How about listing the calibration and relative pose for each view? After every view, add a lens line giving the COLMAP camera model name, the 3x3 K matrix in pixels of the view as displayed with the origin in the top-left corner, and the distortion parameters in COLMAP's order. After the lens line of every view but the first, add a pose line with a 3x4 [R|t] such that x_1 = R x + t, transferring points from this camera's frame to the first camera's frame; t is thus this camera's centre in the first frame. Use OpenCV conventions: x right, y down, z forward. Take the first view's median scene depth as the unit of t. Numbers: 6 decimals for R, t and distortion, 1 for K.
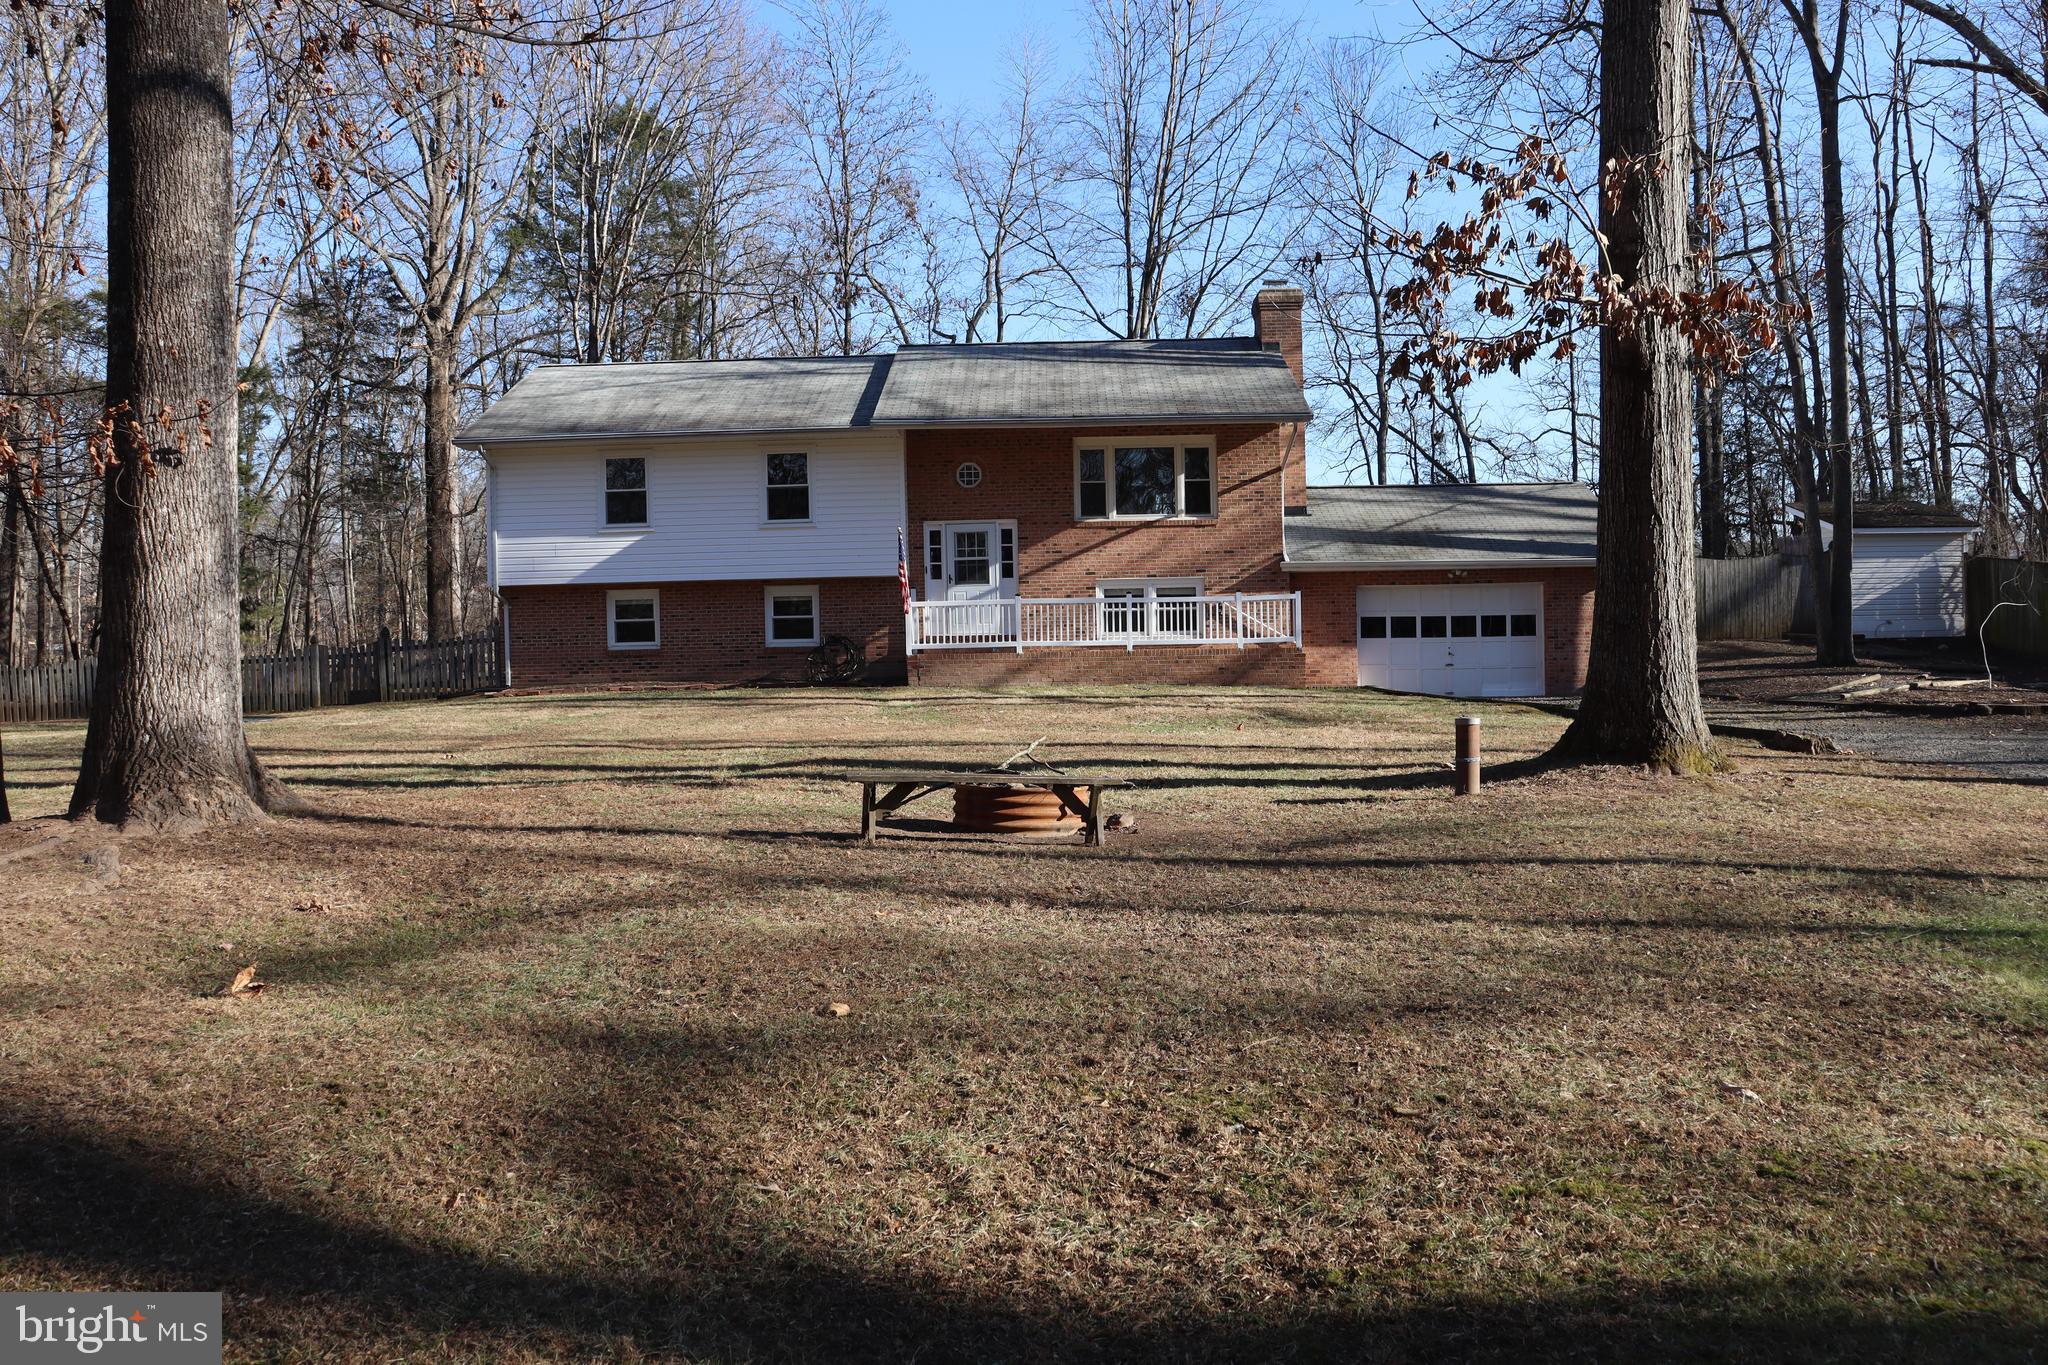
lens RADIAL K [[1751.6, 0, 1021.9], [0, 1751.6, 690.8], [0, 0, 1]] dist [-0.165300, 0.169092]
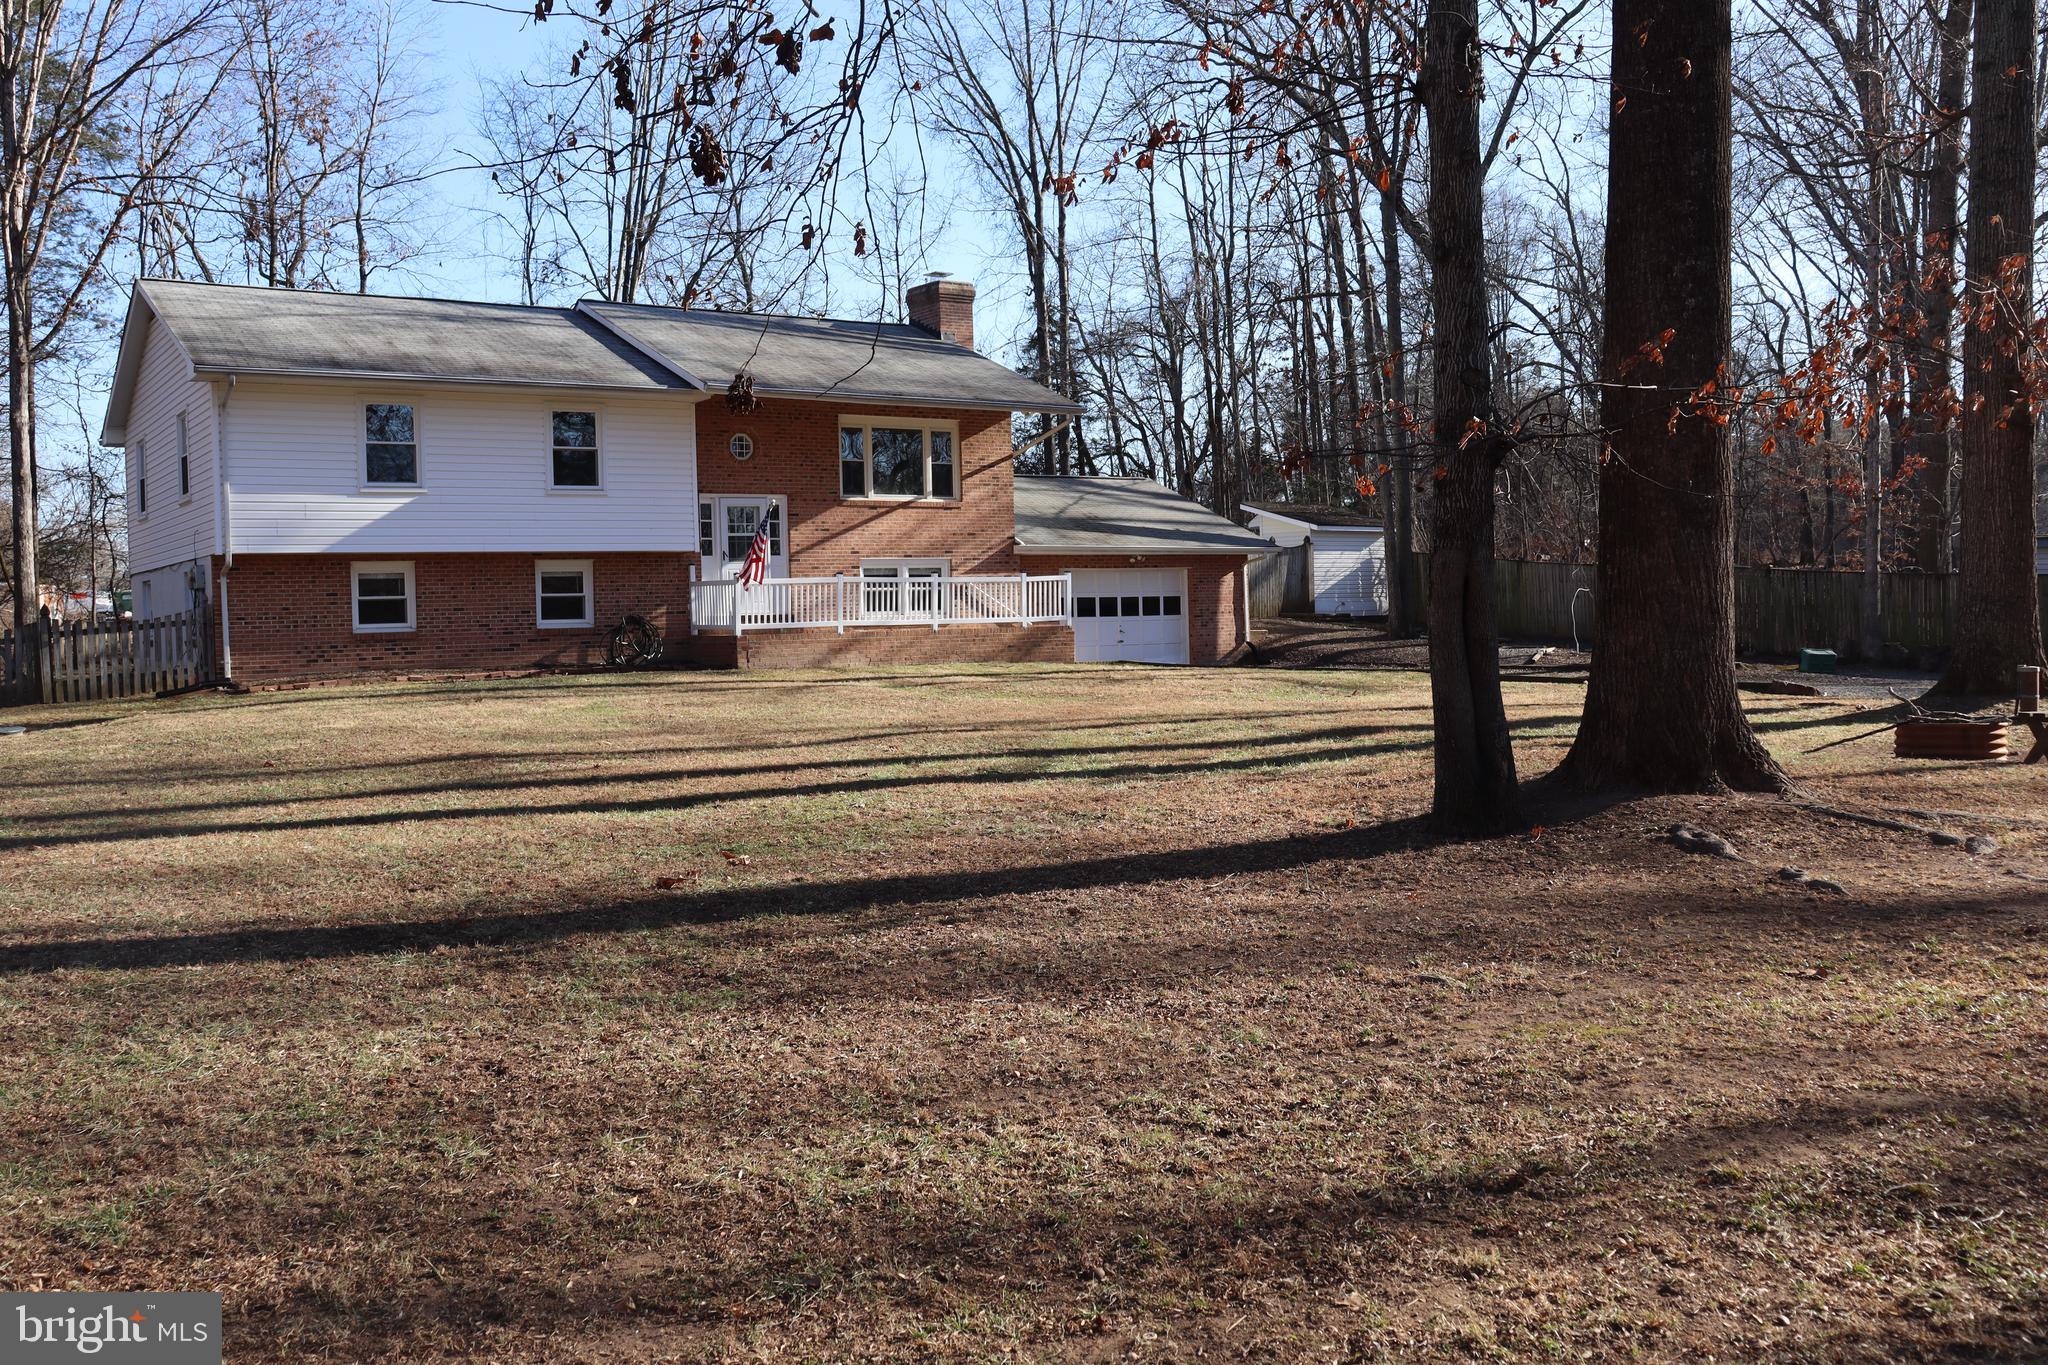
lens RADIAL K [[1751.6, 0, 1021.9], [0, 1751.6, 690.8], [0, 0, 1]] dist [-0.165300, 0.169092]
pose [[0.801272, -0.026016, 0.597735, -0.478231], [0.021389, 0.999661, 0.014837, -0.001471], [-0.597918, 0.000897, 0.801556, 0.151150]]
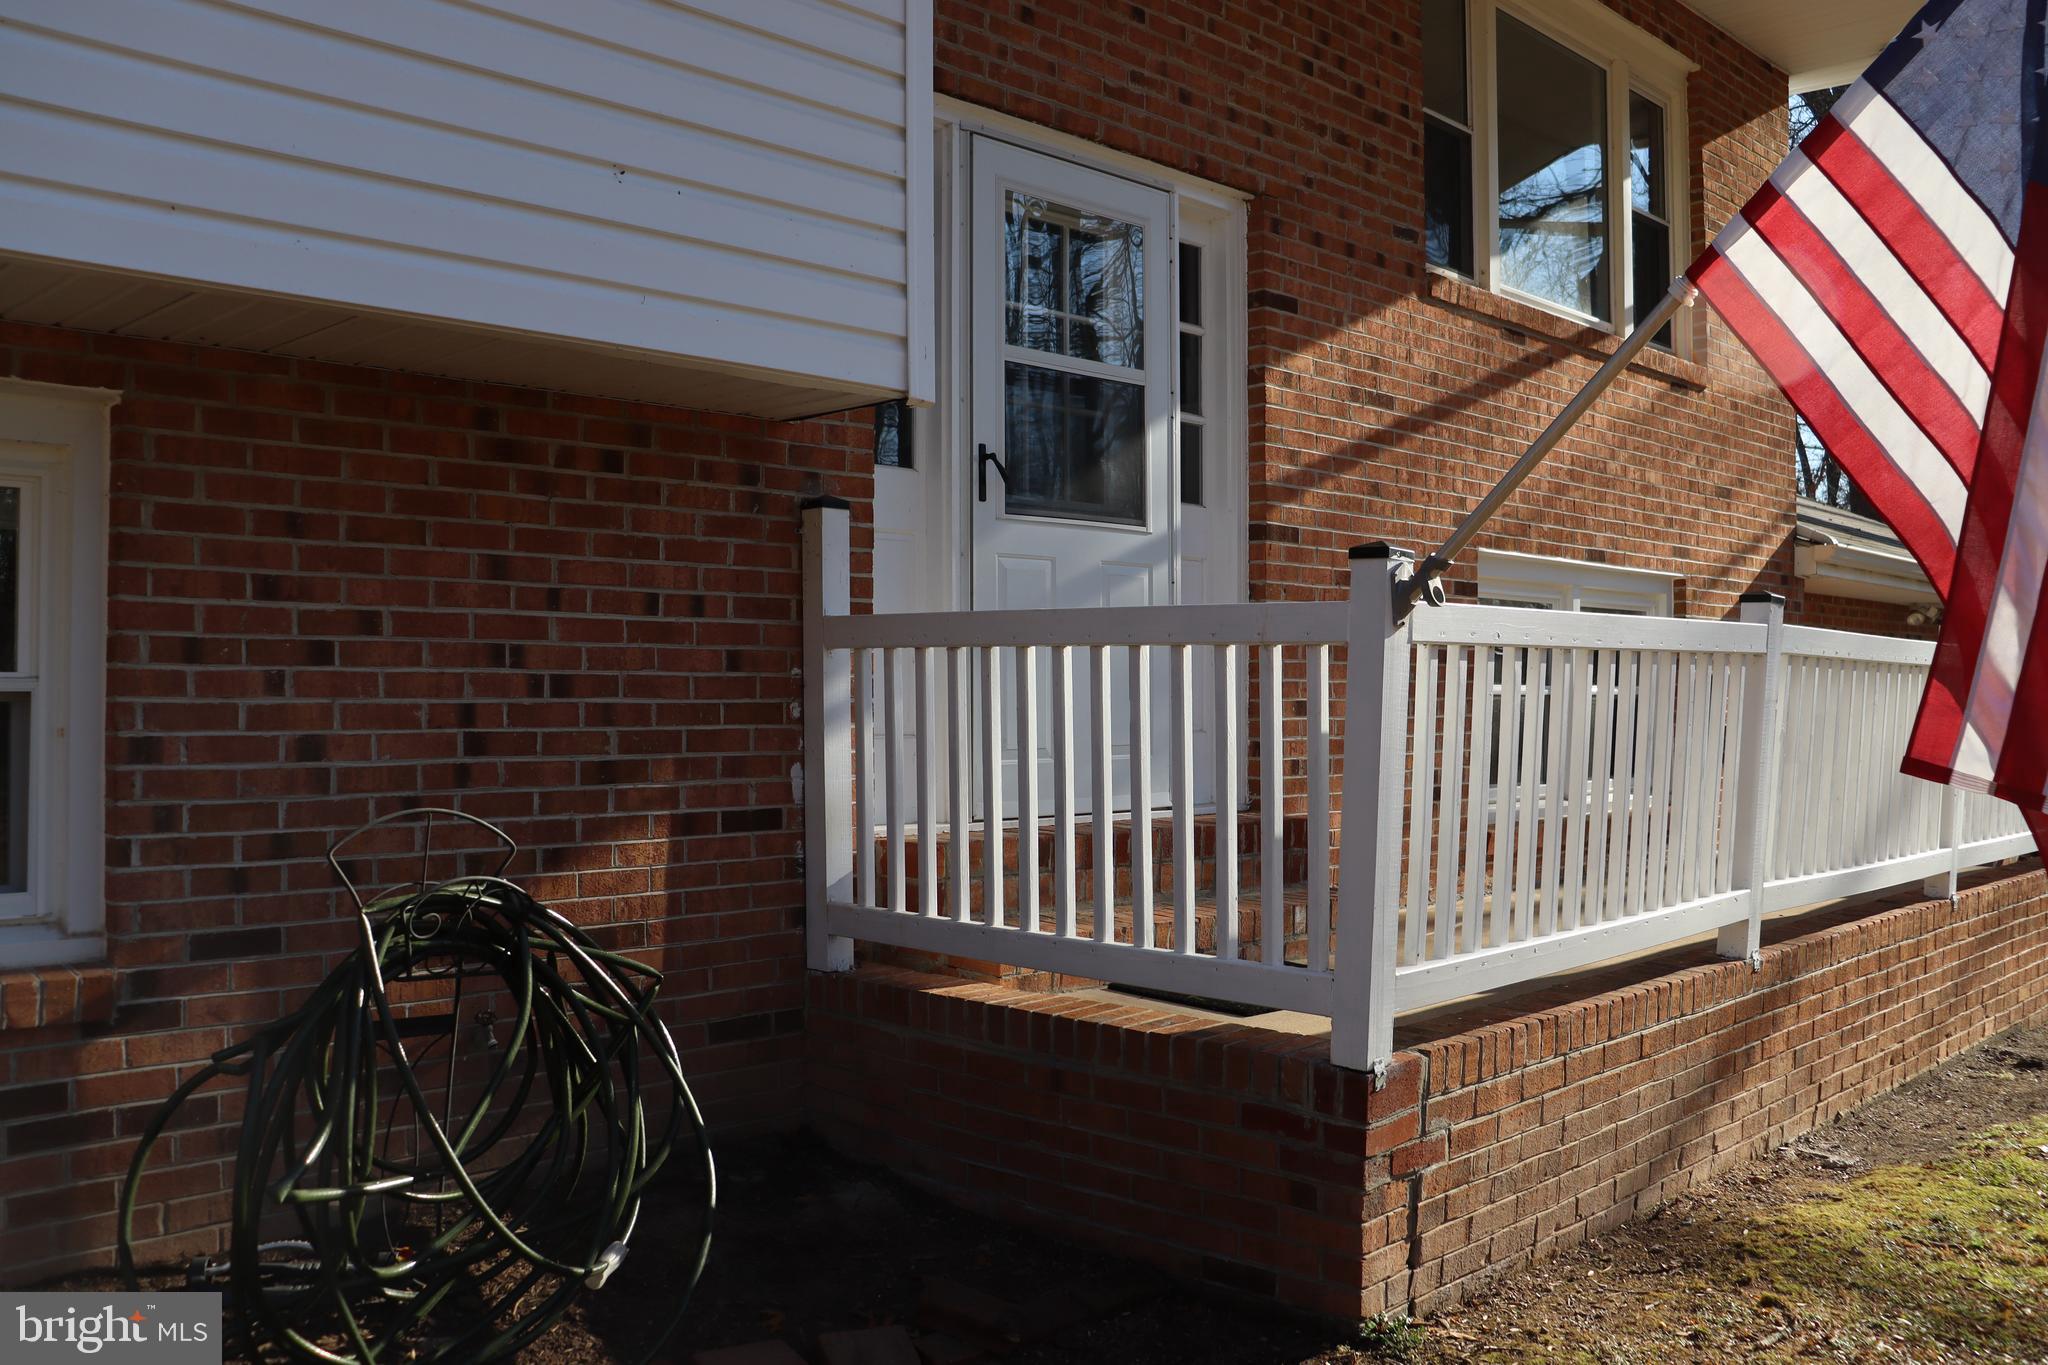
lens RADIAL K [[1751.6, 0, 1021.9], [0, 1751.6, 690.8], [0, 0, 1]] dist [-0.165300, 0.169092]
pose [[0.693955, 0.020531, 0.719726, -0.153467], [-0.004807, 0.999703, -0.023882, -0.040261], [-0.720003, 0.013113, 0.693847, 0.890327]]
